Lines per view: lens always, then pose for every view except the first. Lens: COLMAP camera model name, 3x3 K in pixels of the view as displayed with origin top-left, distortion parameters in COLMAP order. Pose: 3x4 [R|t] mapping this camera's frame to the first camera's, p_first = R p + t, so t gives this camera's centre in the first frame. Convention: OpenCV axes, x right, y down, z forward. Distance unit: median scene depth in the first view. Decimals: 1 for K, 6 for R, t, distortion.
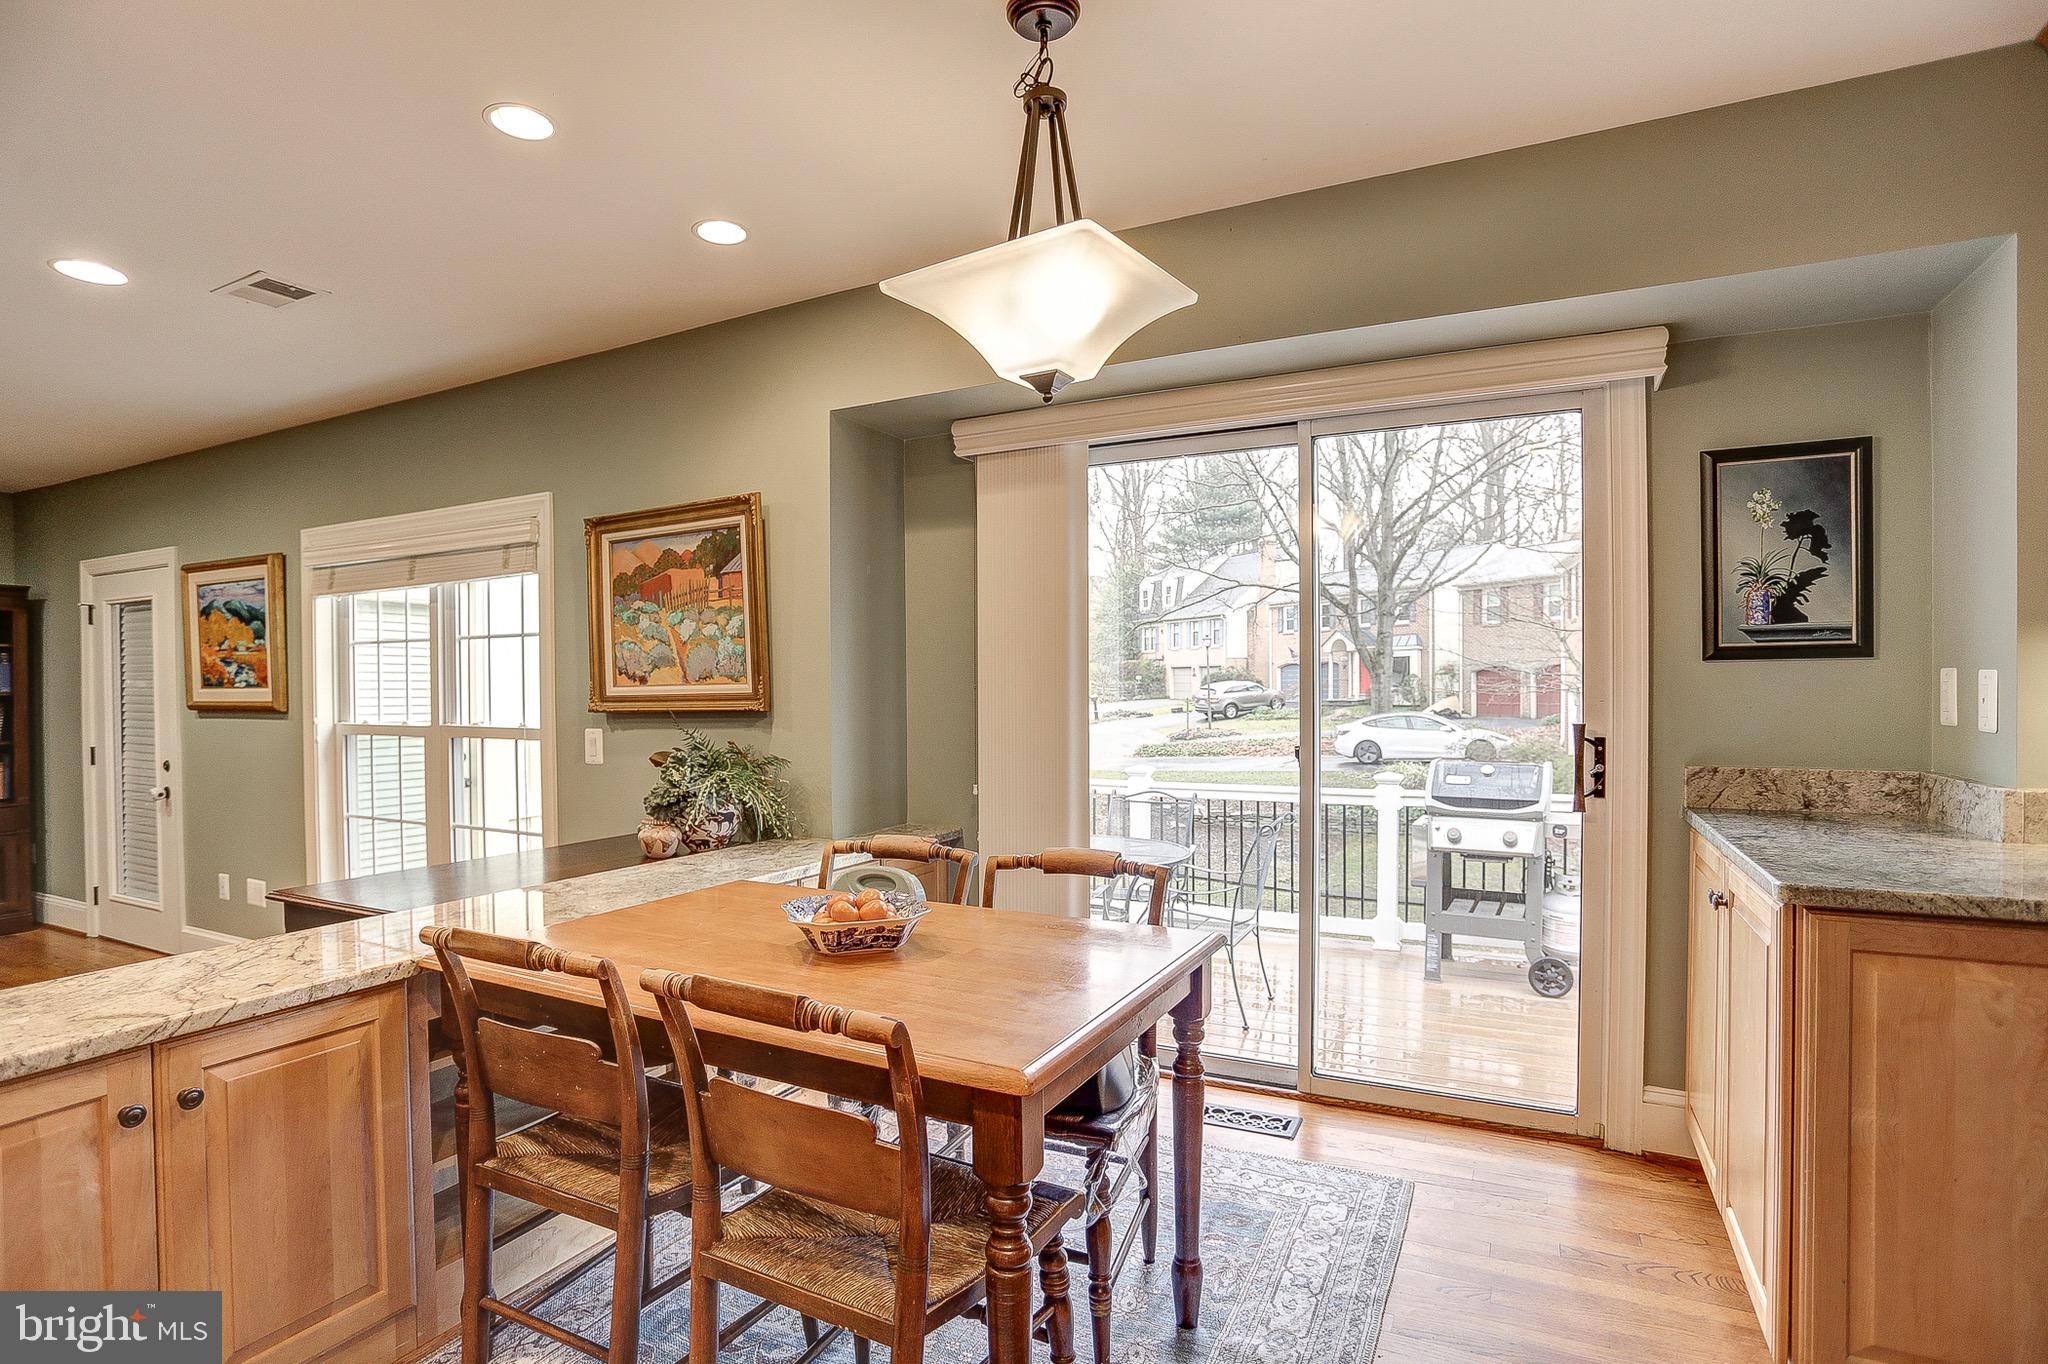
lens RADIAL K [[1016.5, 0, 1013.1], [0, 1016.5, 675.2], [0, 0, 1]] dist [-0.061890, 0.024407]
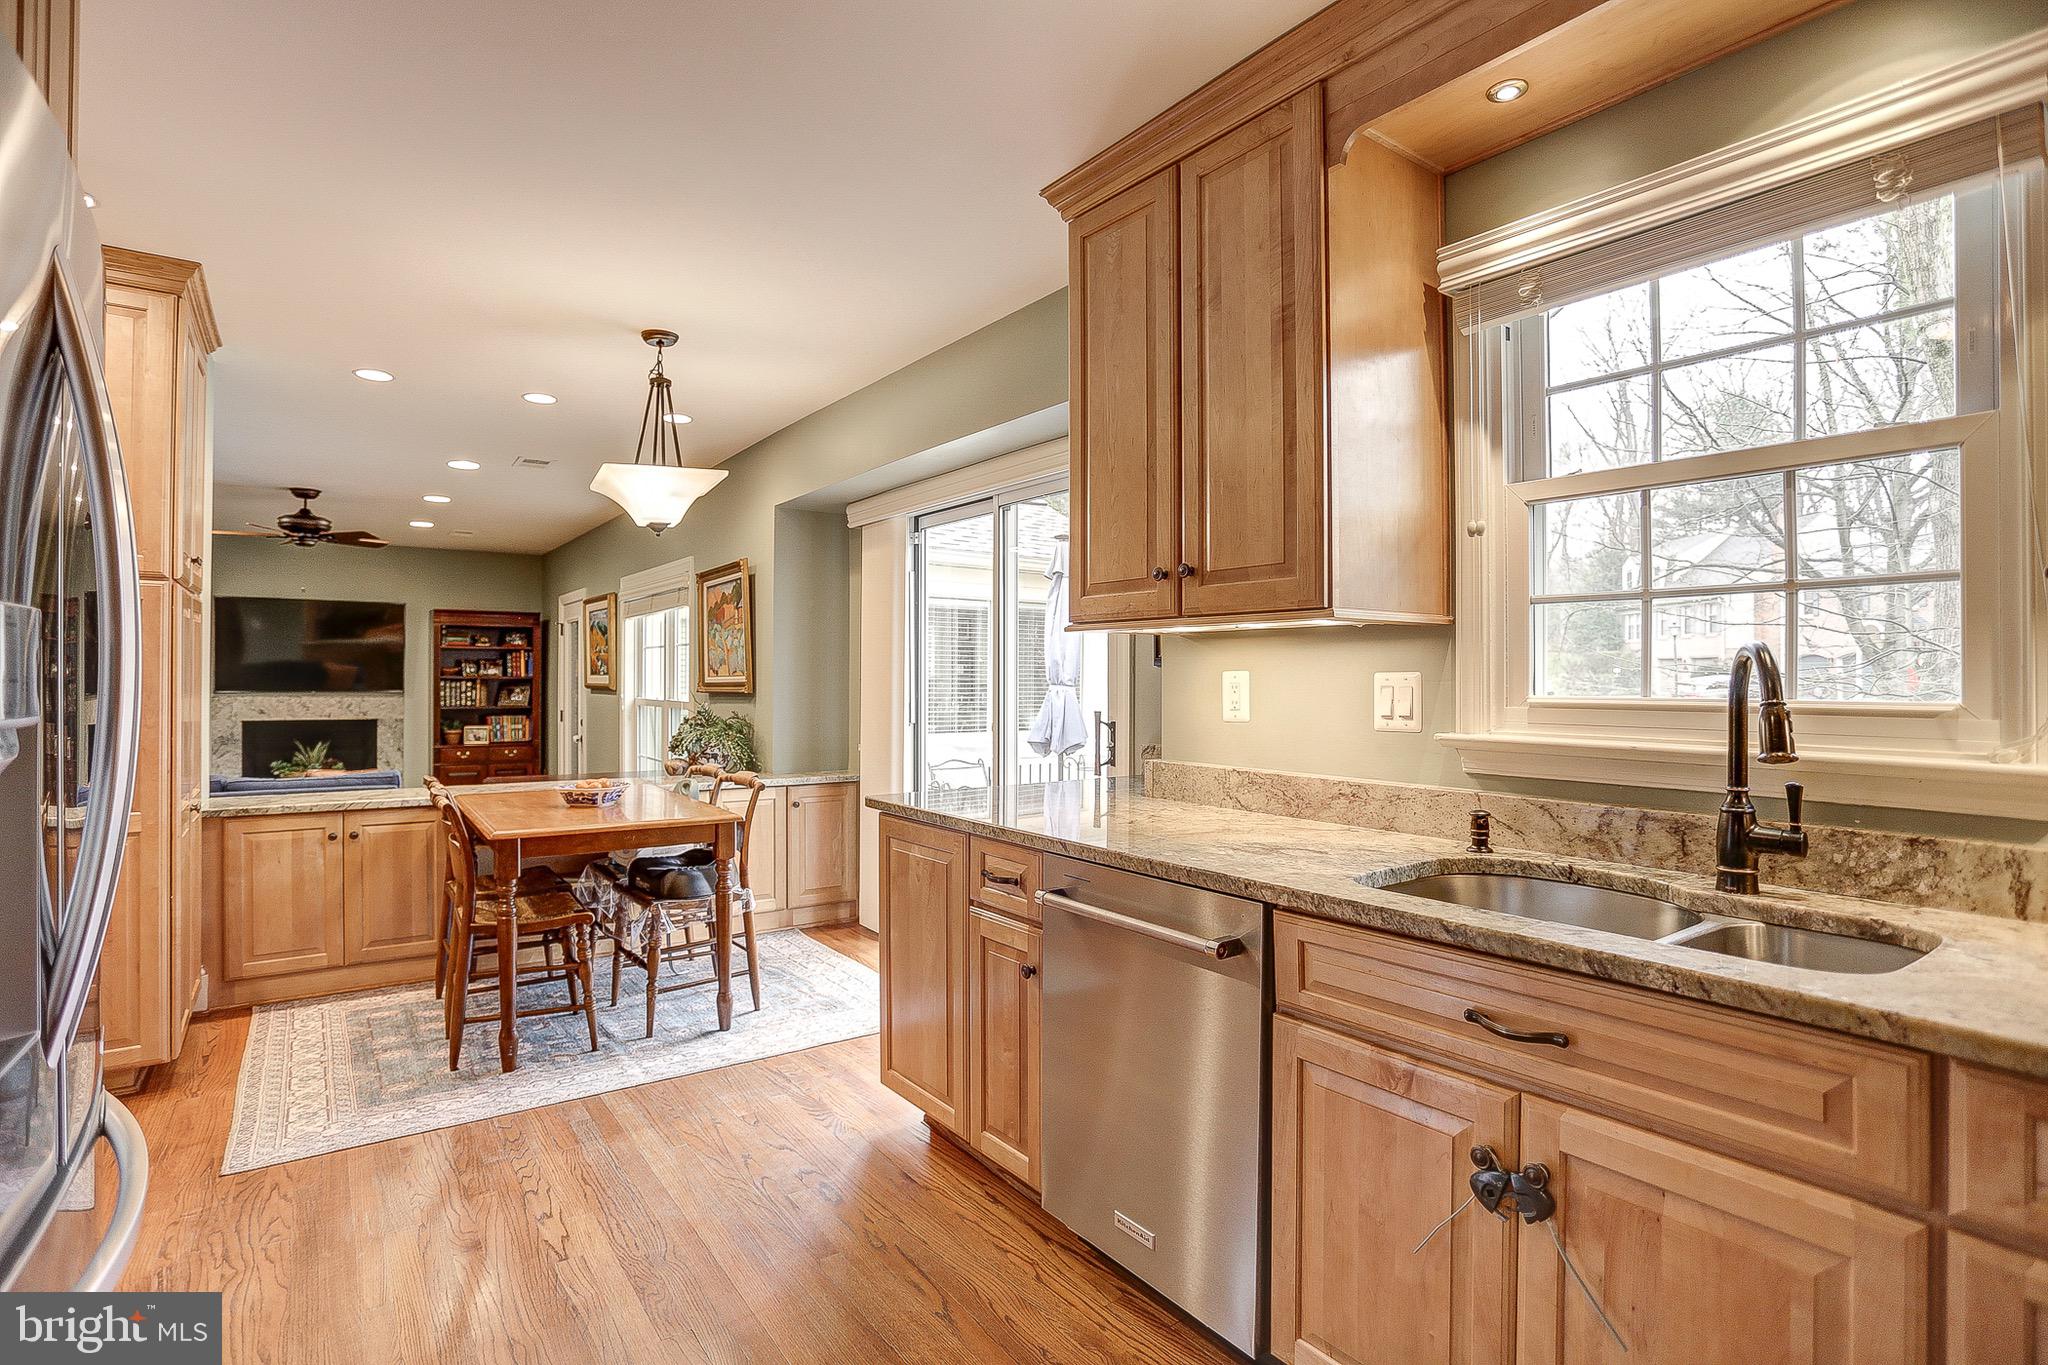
lens RADIAL K [[1016.5, 0, 1013.1], [0, 1016.5, 675.7], [0, 0, 1]] dist [-0.061890, 0.024407]
pose [[0.888745, 0.008818, -0.458318, 0.873966], [-0.004442, 0.999934, 0.010625, -0.011415], [0.458381, -0.007407, 0.888725, -0.242039]]
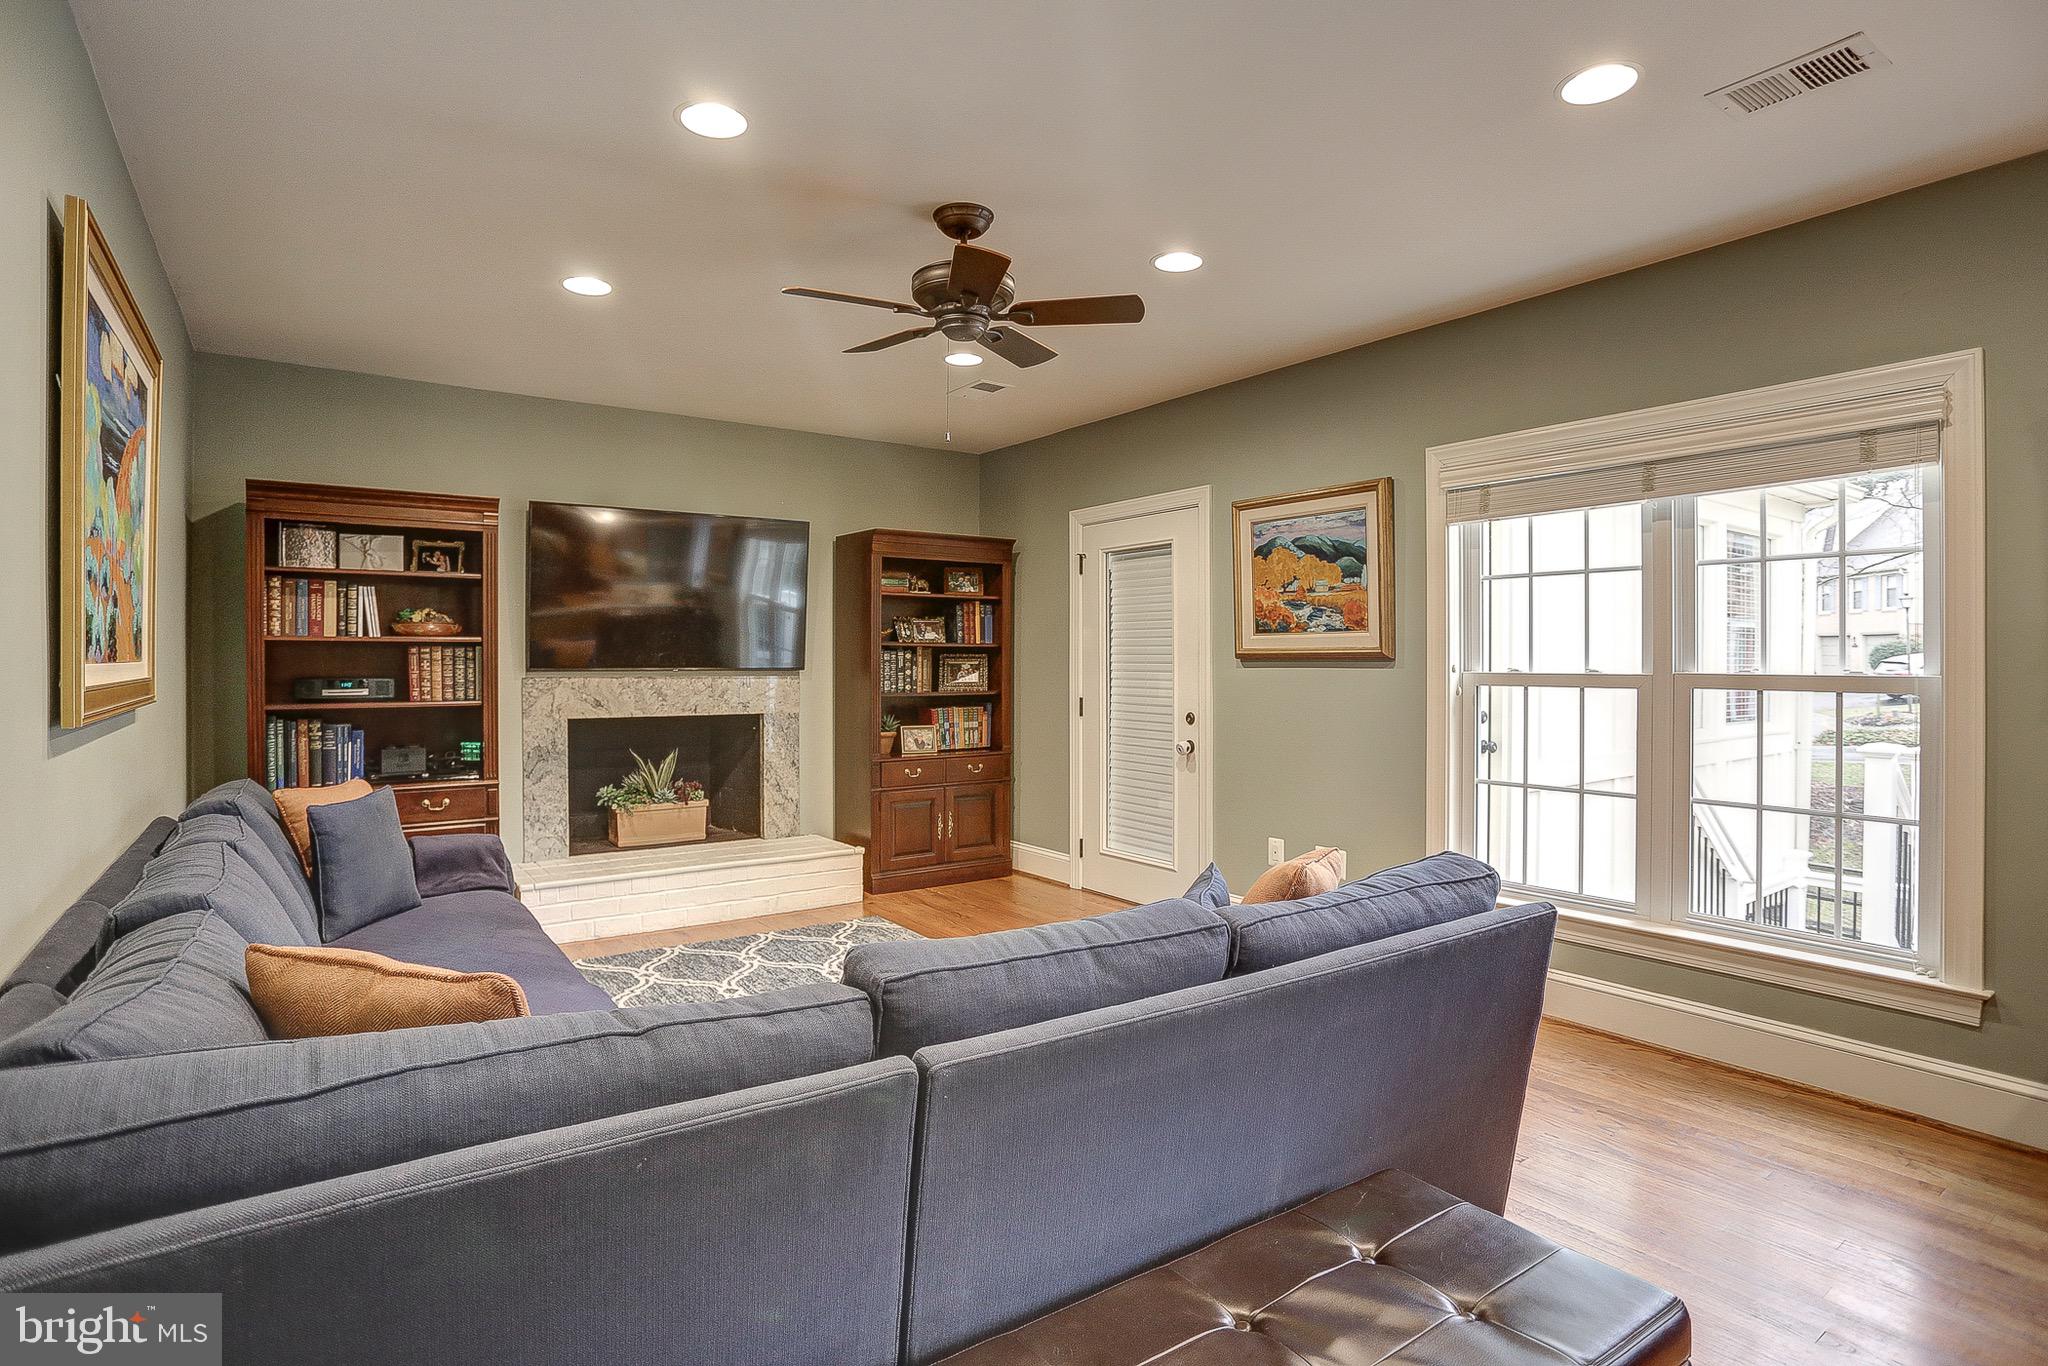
lens RADIAL K [[1016.5, 0, 1013.1], [0, 1016.5, 676.2], [0, 0, 1]] dist [-0.061890, 0.024407]
pose [[0.908274, 0.010267, -0.418250, -0.978983], [-0.002000, 0.999794, 0.020200, 0.051999], [0.418371, -0.017511, 0.908107, 0.066272]]
